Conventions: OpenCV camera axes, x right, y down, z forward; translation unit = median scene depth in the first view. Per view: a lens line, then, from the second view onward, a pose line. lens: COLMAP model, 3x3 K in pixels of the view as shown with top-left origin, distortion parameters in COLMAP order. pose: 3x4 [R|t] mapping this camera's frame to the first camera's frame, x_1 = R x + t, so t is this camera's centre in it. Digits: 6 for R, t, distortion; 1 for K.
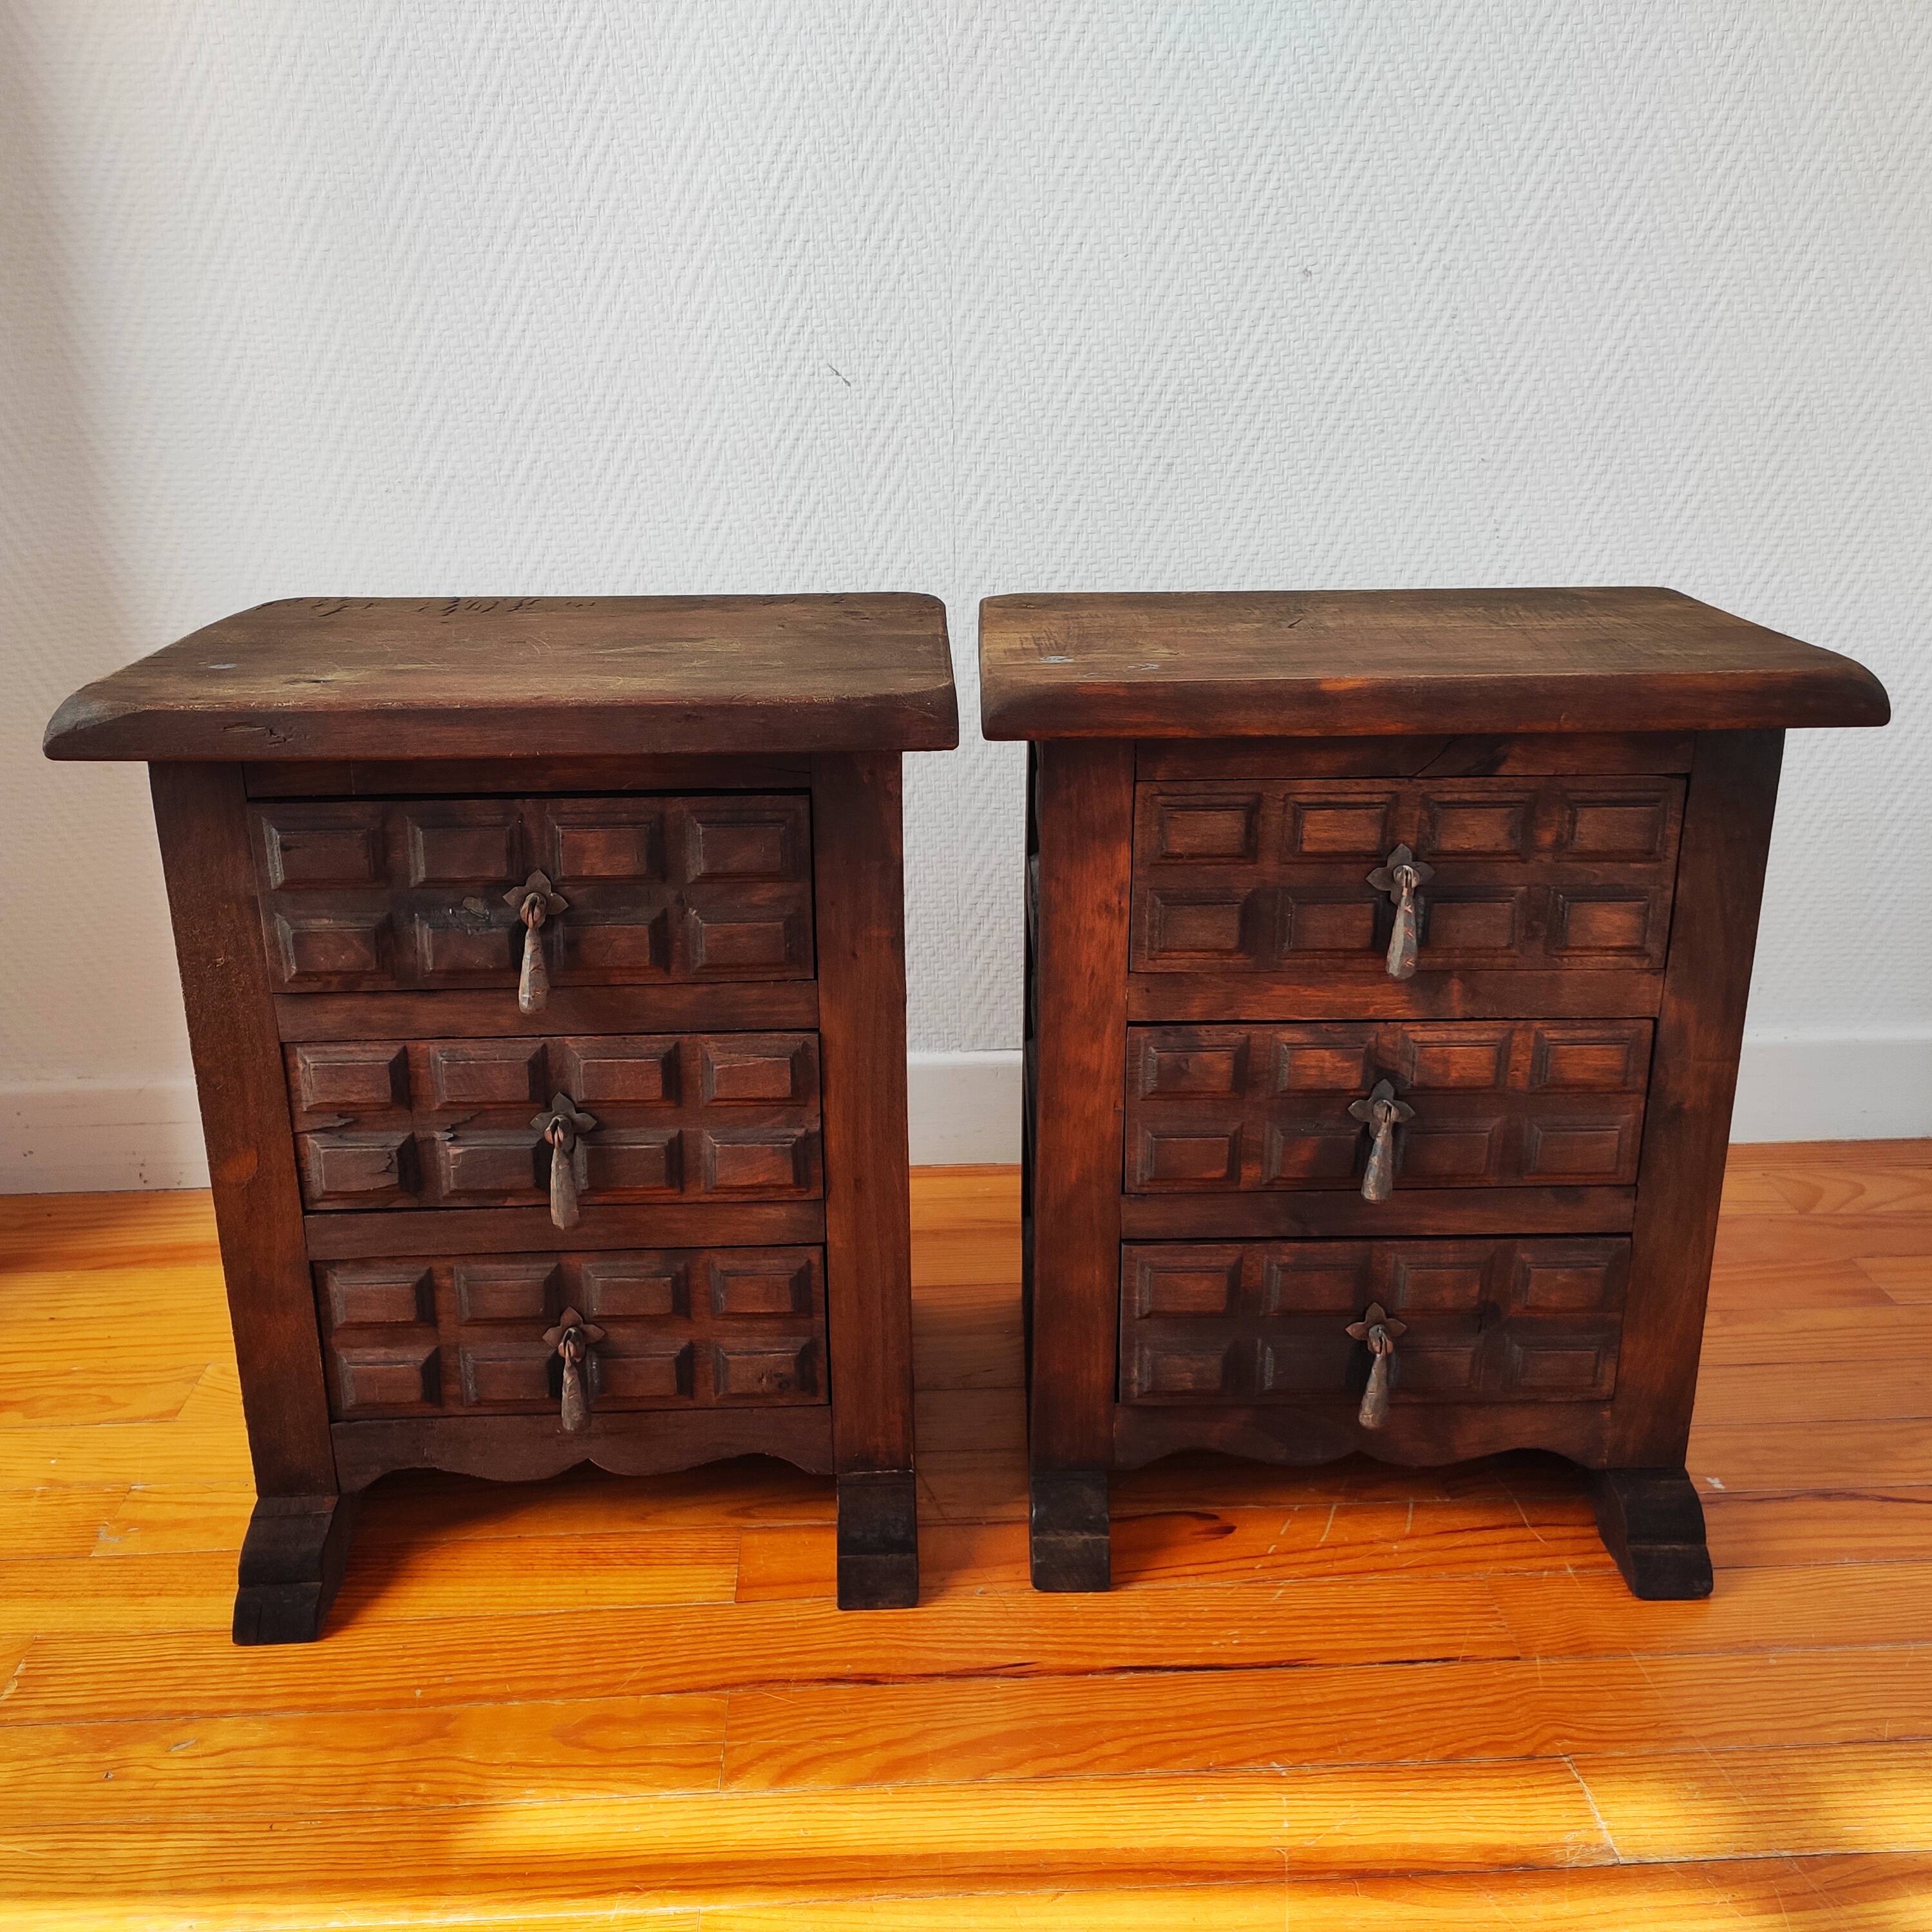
lens RADIAL K [[1909.1, 0, 974.4], [0, 1909.1, 964.6], [0, 0, 1]] dist [0.016580, 0.000000]
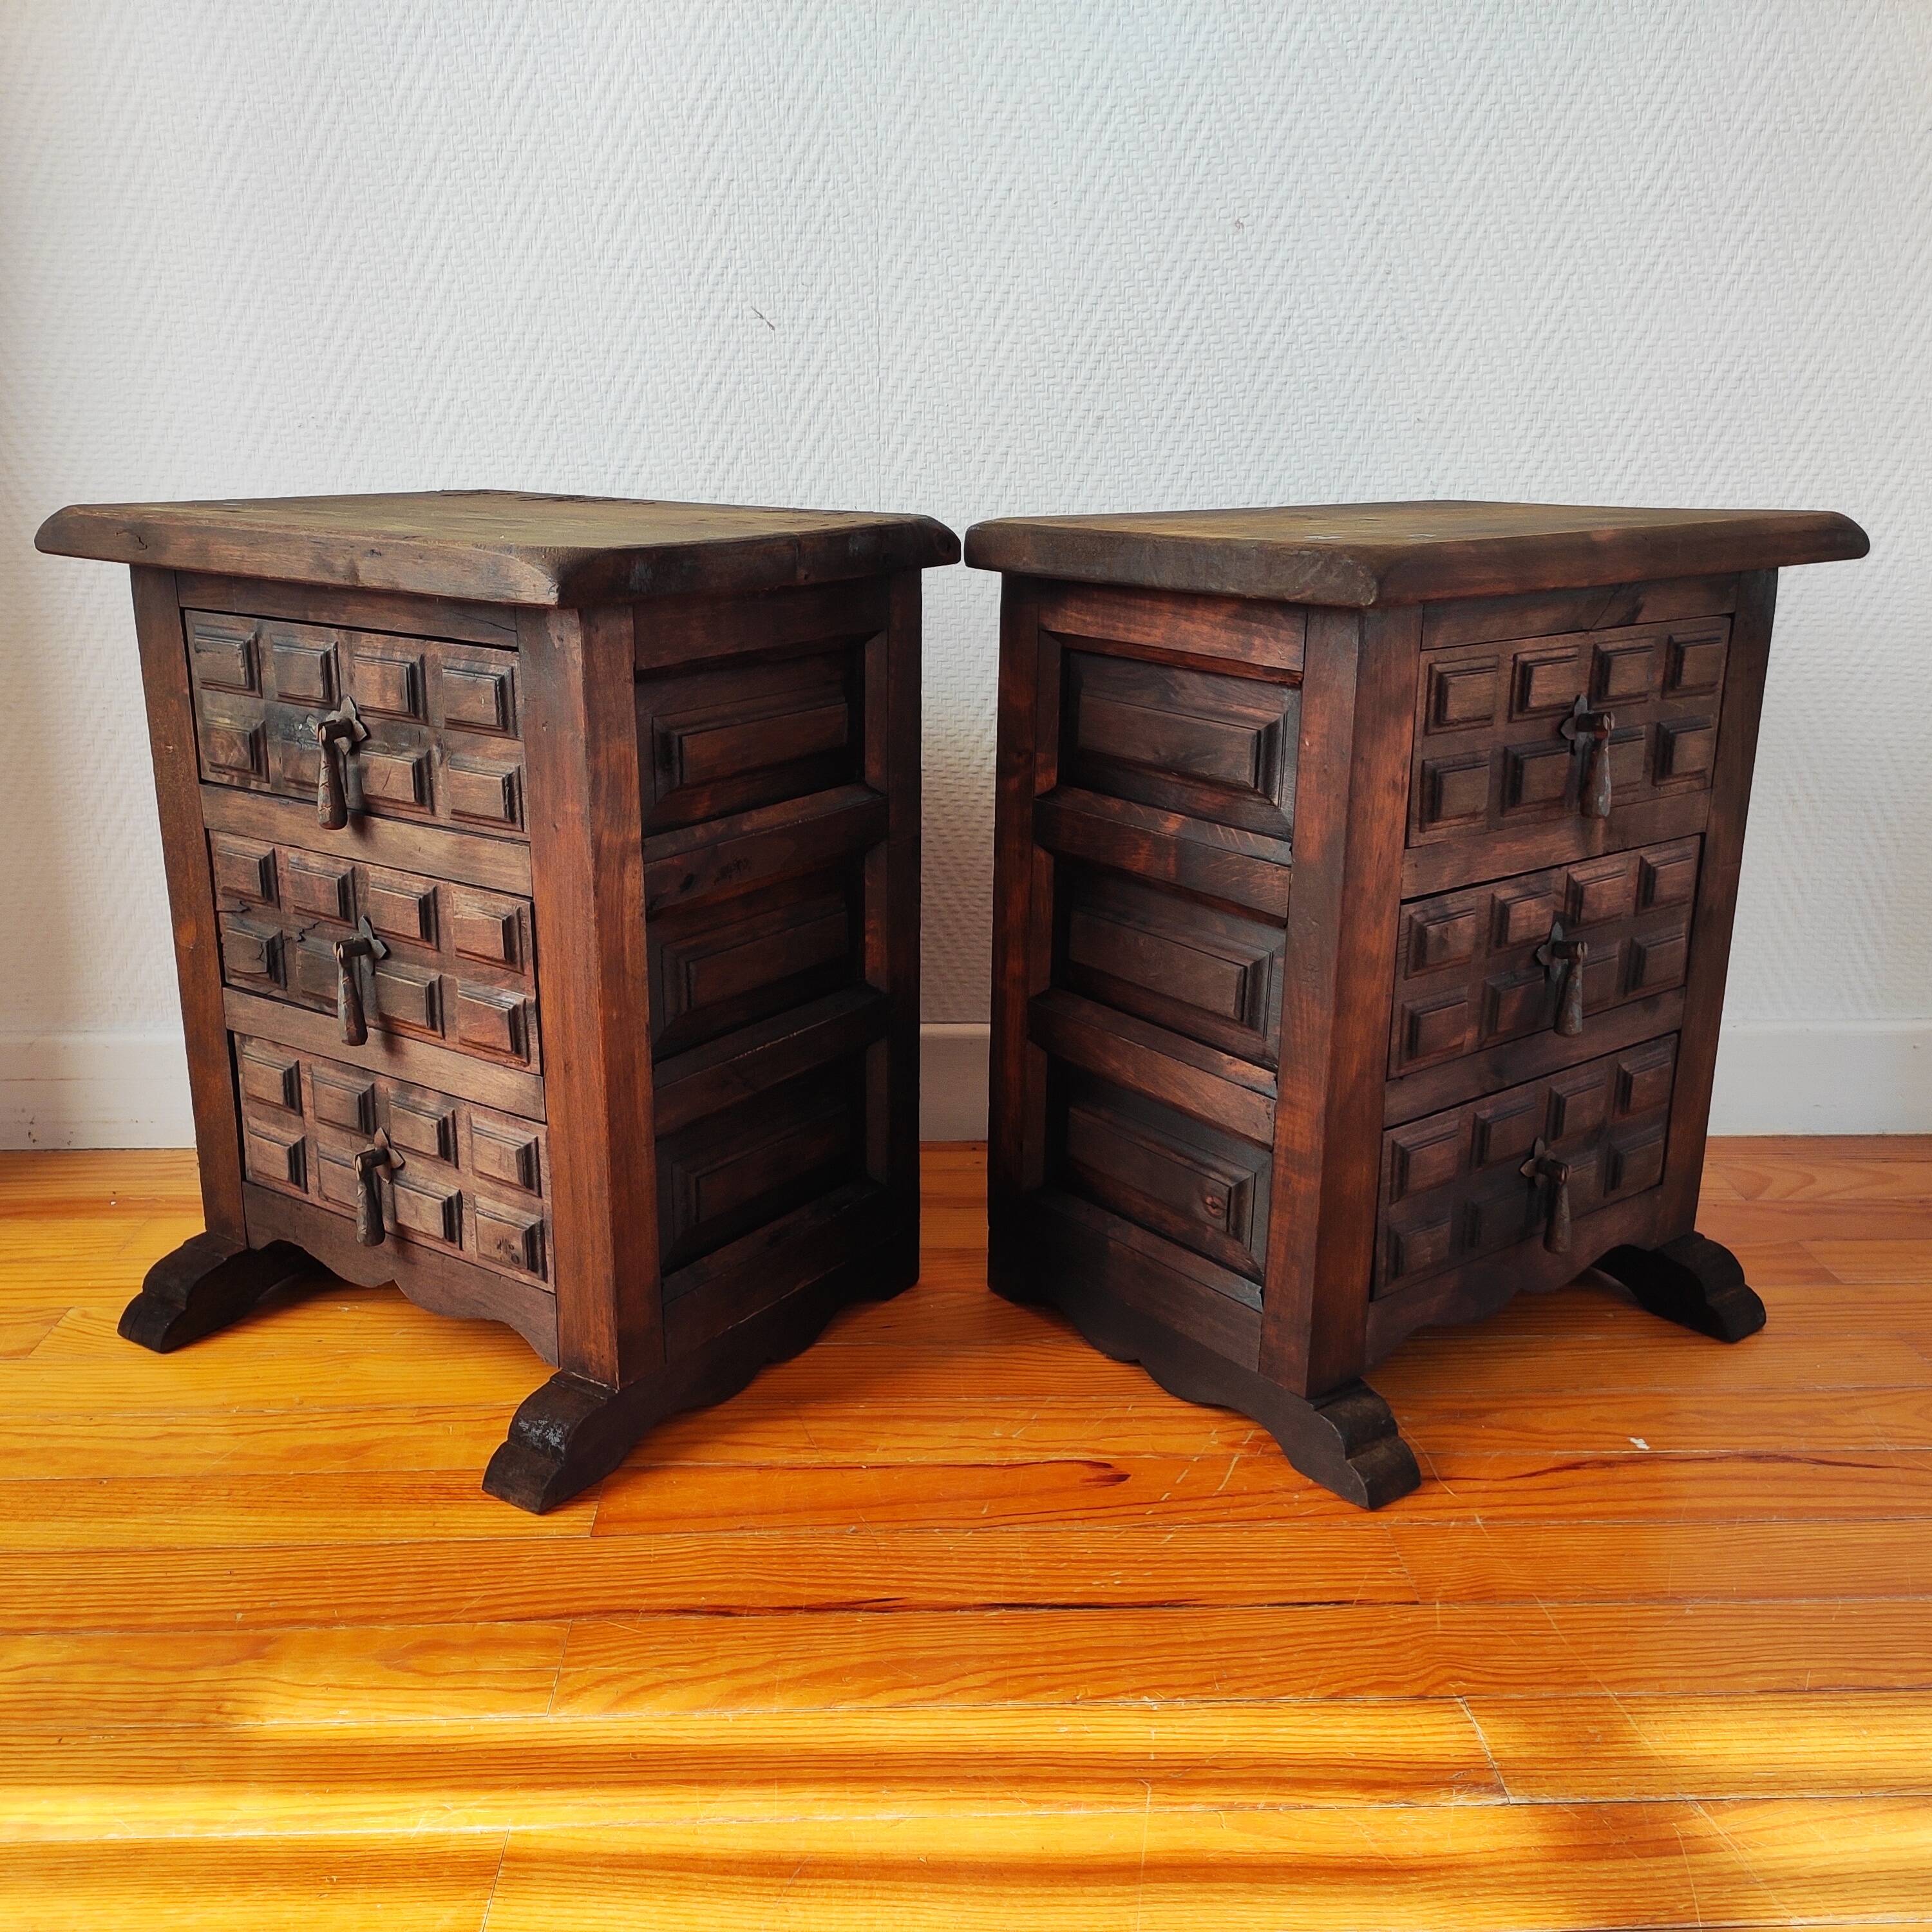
lens RADIAL K [[1909.1, 0, 975.9], [0, 1909.1, 970.0], [0, 0, 1]] dist [0.016580, 0.000000]
pose [[0.999834, 0.017901, -0.003254, 0.050653], [-0.018055, 0.998282, -0.055736, 0.084162], [0.002250, 0.055786, 0.998440, 0.036767]]
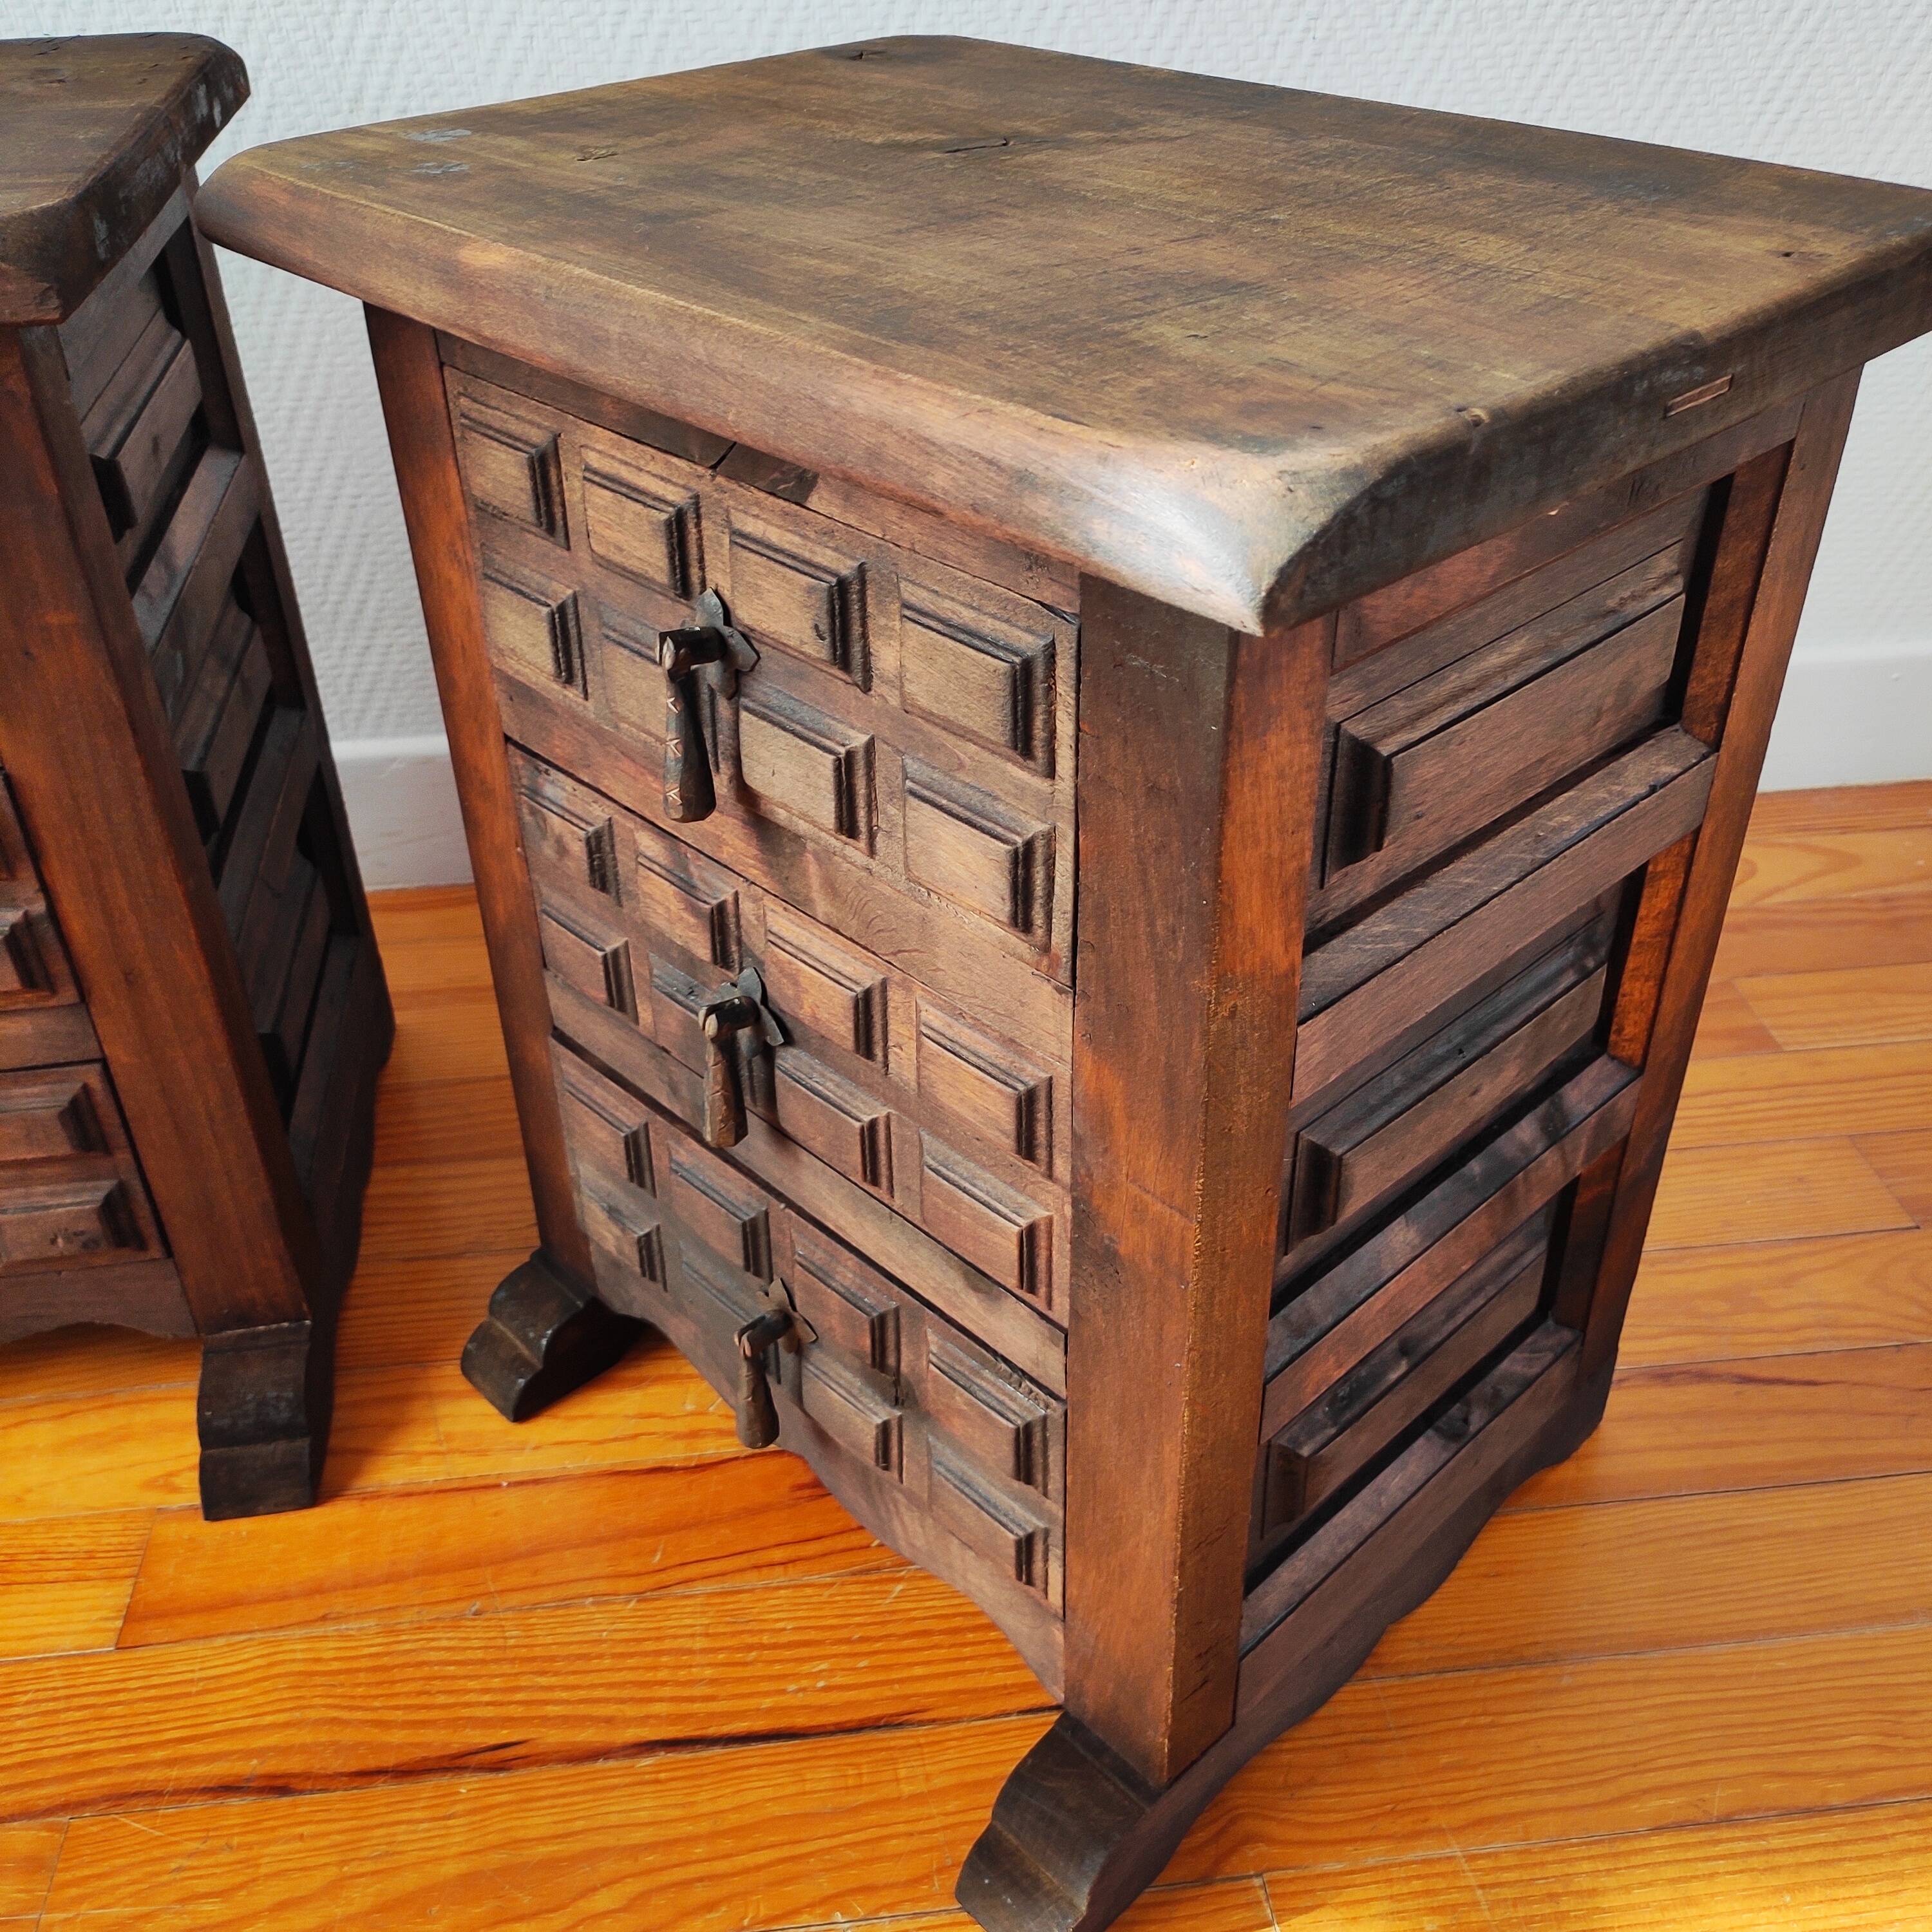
lens RADIAL K [[1909.1, 0, 978.8], [0, 1909.1, 954.8], [0, 0, 1]] dist [0.016580, 0.000000]
pose [[0.998524, -0.040324, 0.036380, 0.140762], [0.029802, 0.966832, 0.253670, -0.064787], [-0.045402, -0.252212, 0.966606, 0.300735]]
